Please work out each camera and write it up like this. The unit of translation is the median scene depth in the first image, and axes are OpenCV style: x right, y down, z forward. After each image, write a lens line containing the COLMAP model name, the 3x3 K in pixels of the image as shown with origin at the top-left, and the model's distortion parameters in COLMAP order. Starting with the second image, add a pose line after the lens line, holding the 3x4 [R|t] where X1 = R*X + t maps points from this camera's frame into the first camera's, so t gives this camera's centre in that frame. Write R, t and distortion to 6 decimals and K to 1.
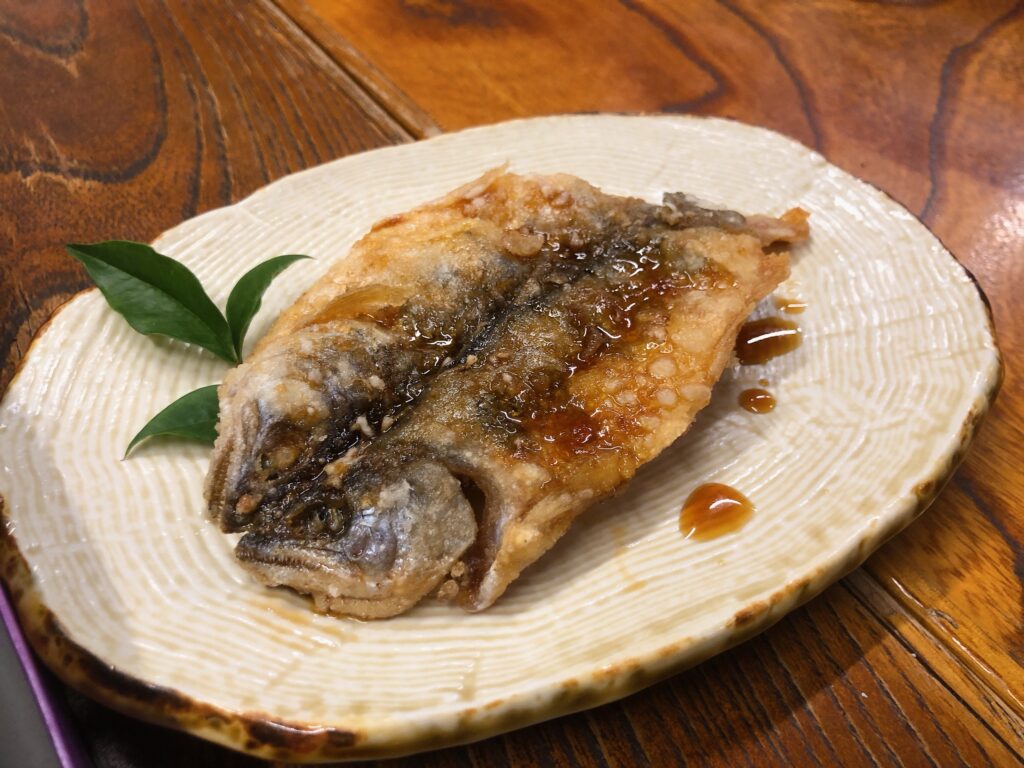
lens RADIAL K [[875.0, 0, 512.0], [0, 875.0, 384.0], [0, 0, 1]] dist [-0.040998, 0.072424]
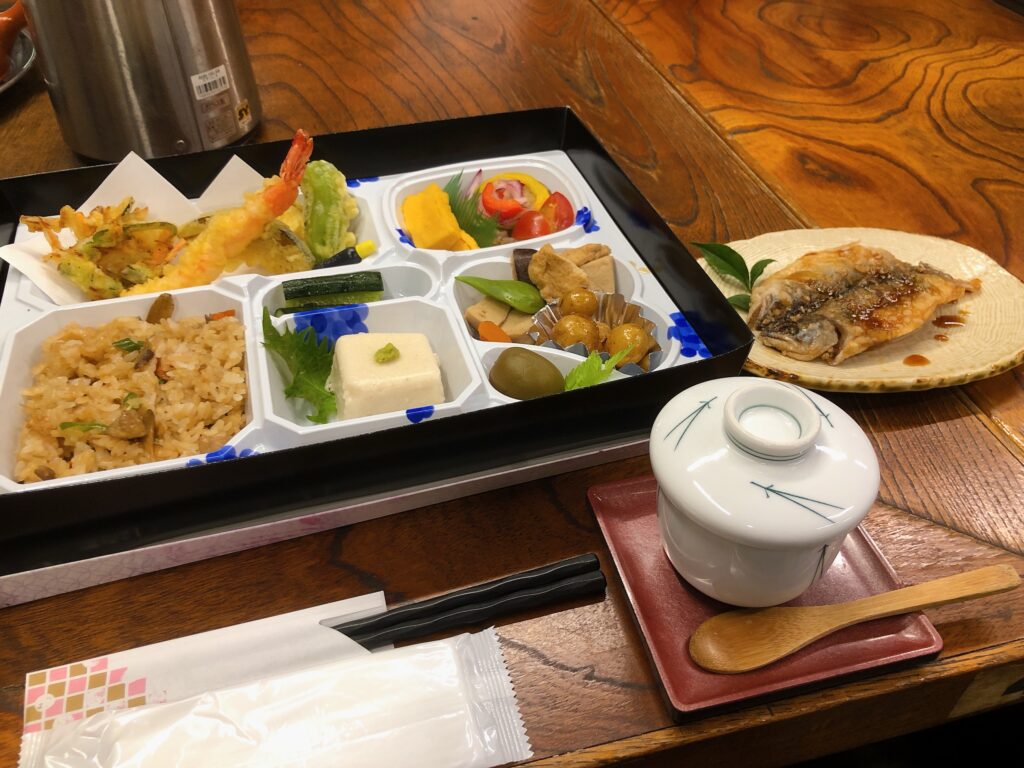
lens RADIAL K [[875.0, 0, 512.0], [0, 875.0, 384.0], [0, 0, 1]] dist [-0.040998, 0.072424]
pose [[0.943624, 0.203263, -0.261263, -0.231122], [-0.232639, 0.968701, -0.086588, 0.668854], [0.235485, 0.142486, 0.961376, -1.798857]]
